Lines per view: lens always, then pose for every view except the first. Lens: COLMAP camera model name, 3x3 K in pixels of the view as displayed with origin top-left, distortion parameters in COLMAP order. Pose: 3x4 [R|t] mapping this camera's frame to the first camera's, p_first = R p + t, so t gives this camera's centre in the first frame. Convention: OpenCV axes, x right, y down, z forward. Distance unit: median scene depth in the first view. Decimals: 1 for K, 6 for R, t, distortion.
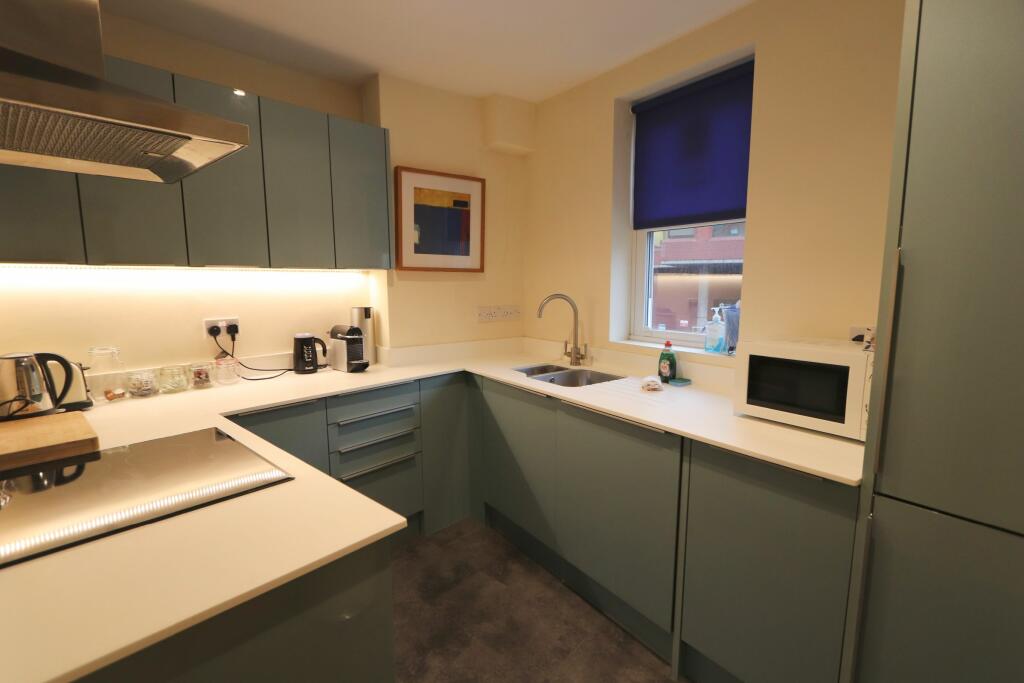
lens RADIAL K [[473.8, 0, 508.9], [0, 473.8, 345.0], [0, 0, 1]] dist [-0.012416, 0.000187]
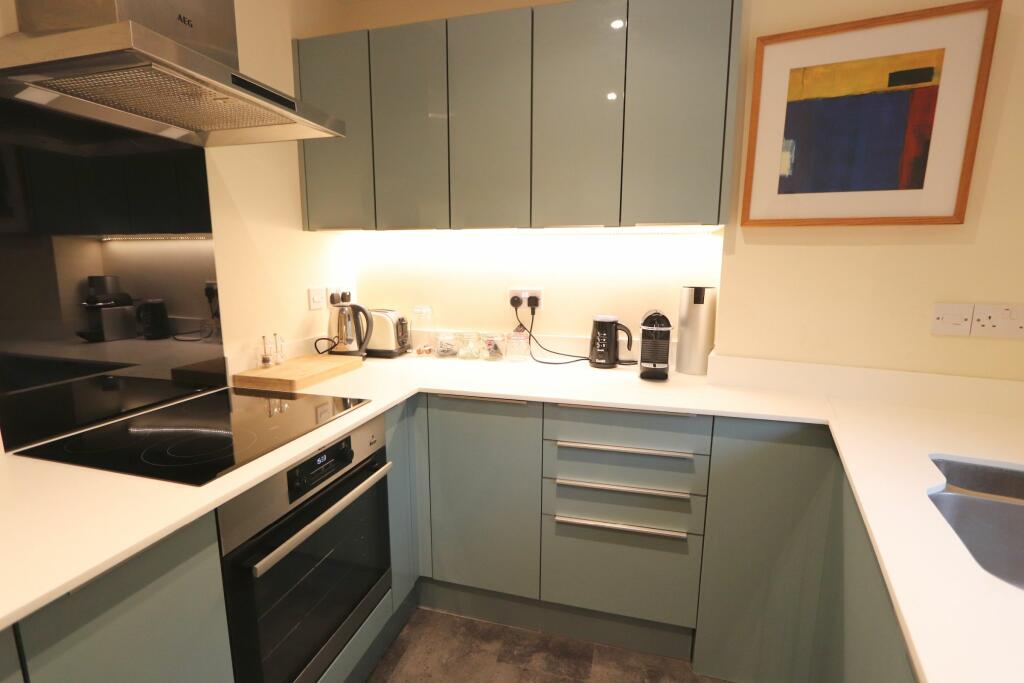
lens RADIAL K [[488.6, 0, 506.9], [0, 488.6, 345.7], [0, 0, 1]] dist [-0.012326, -0.000753]
pose [[0.442179, 0.157492, -0.882992, 0.203375], [-0.125254, 0.985659, 0.113080, -0.045411], [0.888138, 0.060597, 0.455564, 0.494549]]
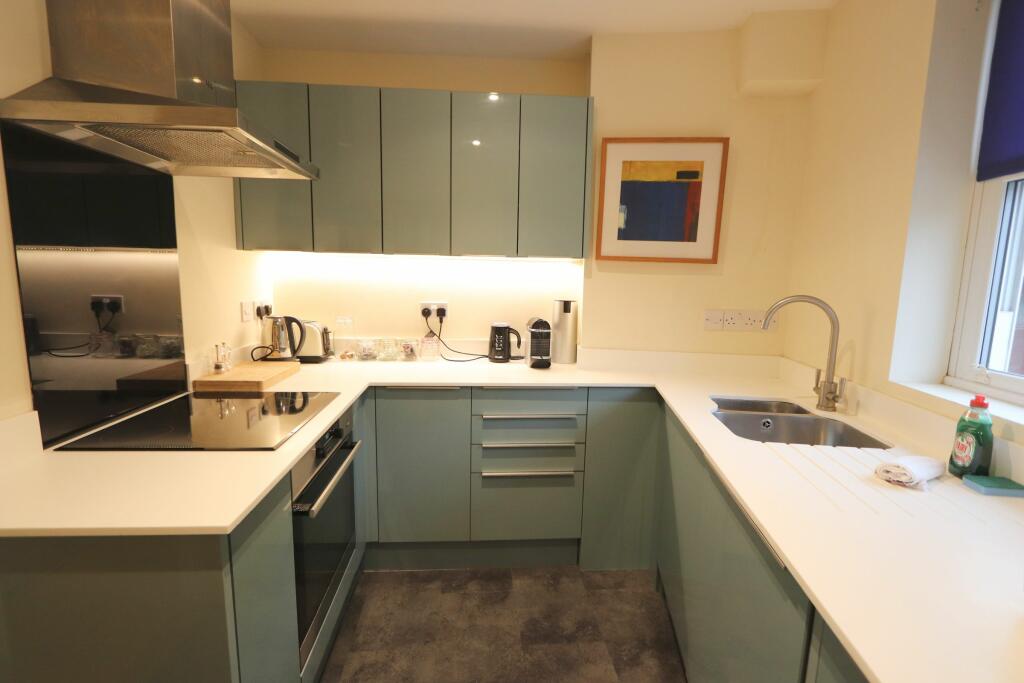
lens RADIAL K [[473.8, 0, 508.9], [0, 473.8, 345.0], [0, 0, 1]] dist [-0.012416, 0.000187]
pose [[0.722903, 0.115229, -0.681274, 0.273462], [-0.116481, 0.992208, 0.044221, -0.023355], [0.681061, 0.047388, 0.730692, 0.272536]]
